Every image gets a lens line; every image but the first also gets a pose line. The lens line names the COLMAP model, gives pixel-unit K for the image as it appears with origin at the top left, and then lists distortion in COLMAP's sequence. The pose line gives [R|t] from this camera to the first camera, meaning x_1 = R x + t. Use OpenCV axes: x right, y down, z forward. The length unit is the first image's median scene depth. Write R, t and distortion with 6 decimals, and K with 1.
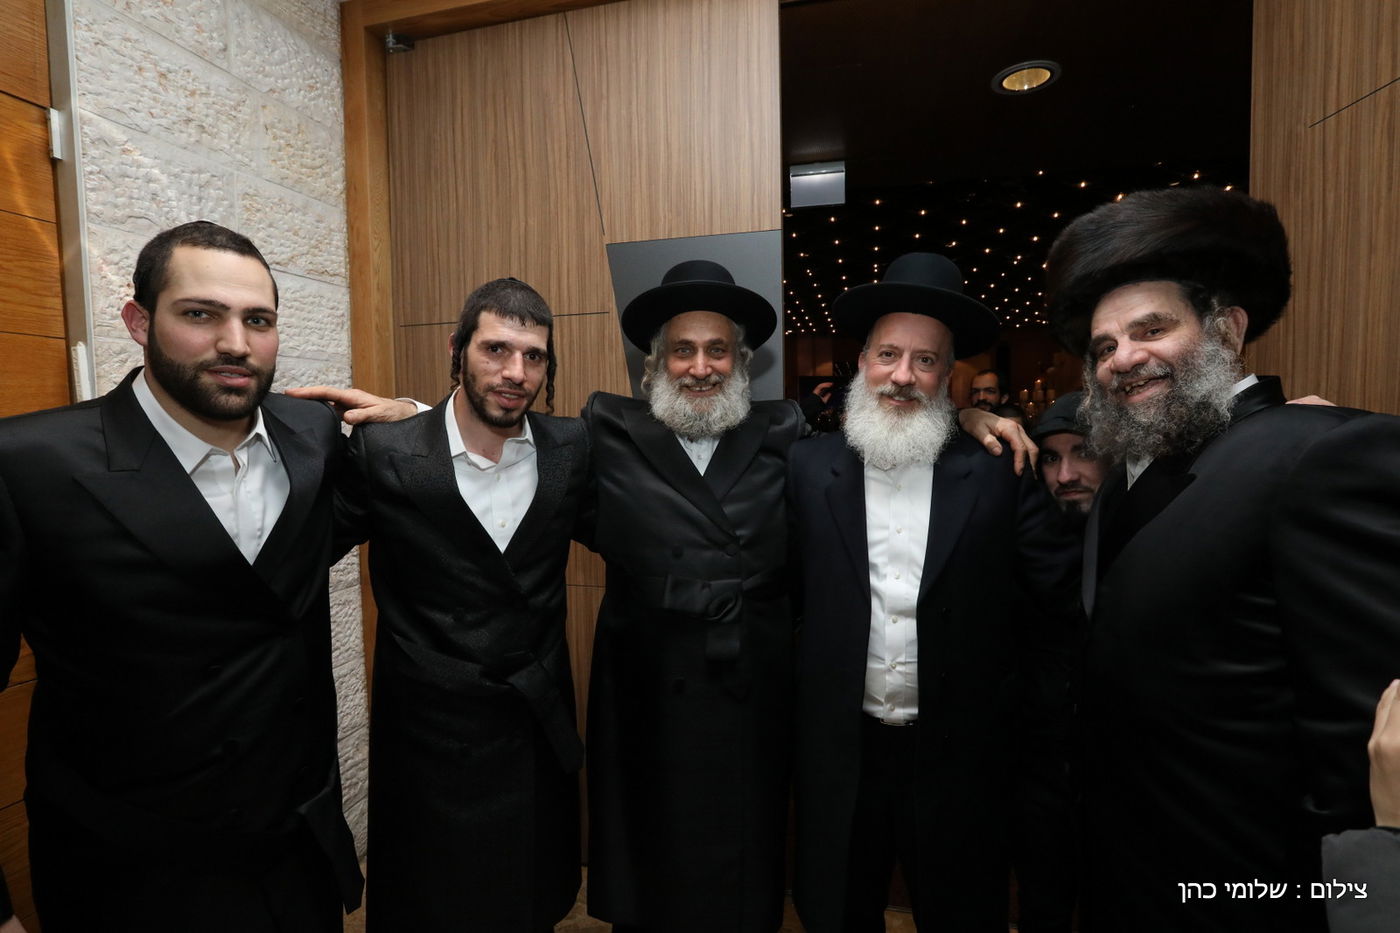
lens RADIAL K [[672.9, 0, 700.0], [0, 672.9, 466.5], [0, 0, 1]] dist [0.000124, -0.001416]
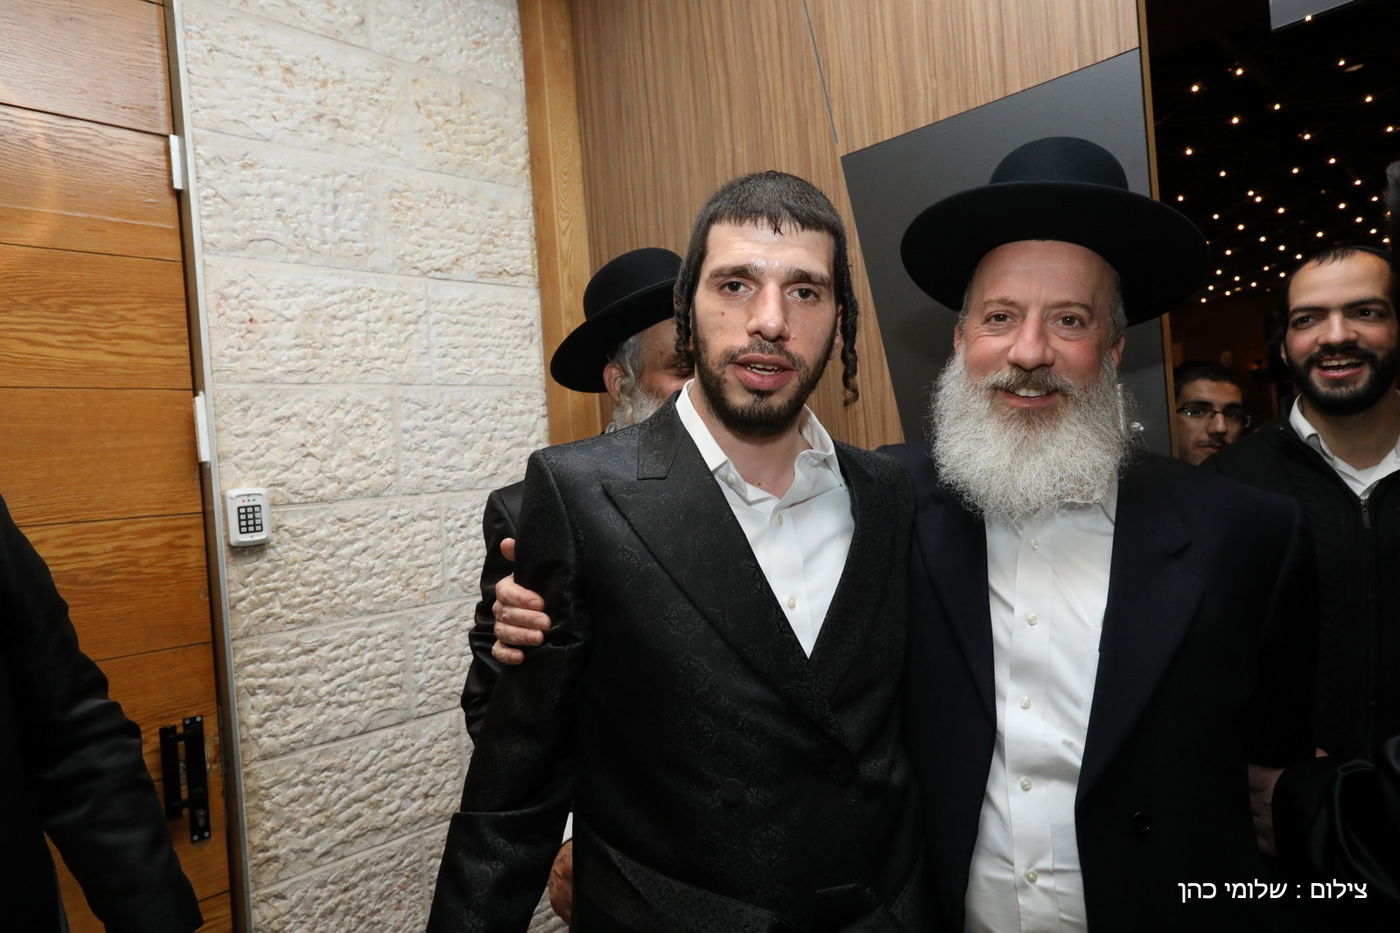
lens RADIAL K [[893.3, 0, 700.0], [0, 893.3, 466.5], [0, 0, 1]] dist [0.001206, 0.006445]
pose [[0.860634, -0.046973, -0.507053, 0.168933], [0.028943, 0.998639, -0.043388, -0.014984], [0.508401, 0.022665, 0.860822, 0.257517]]
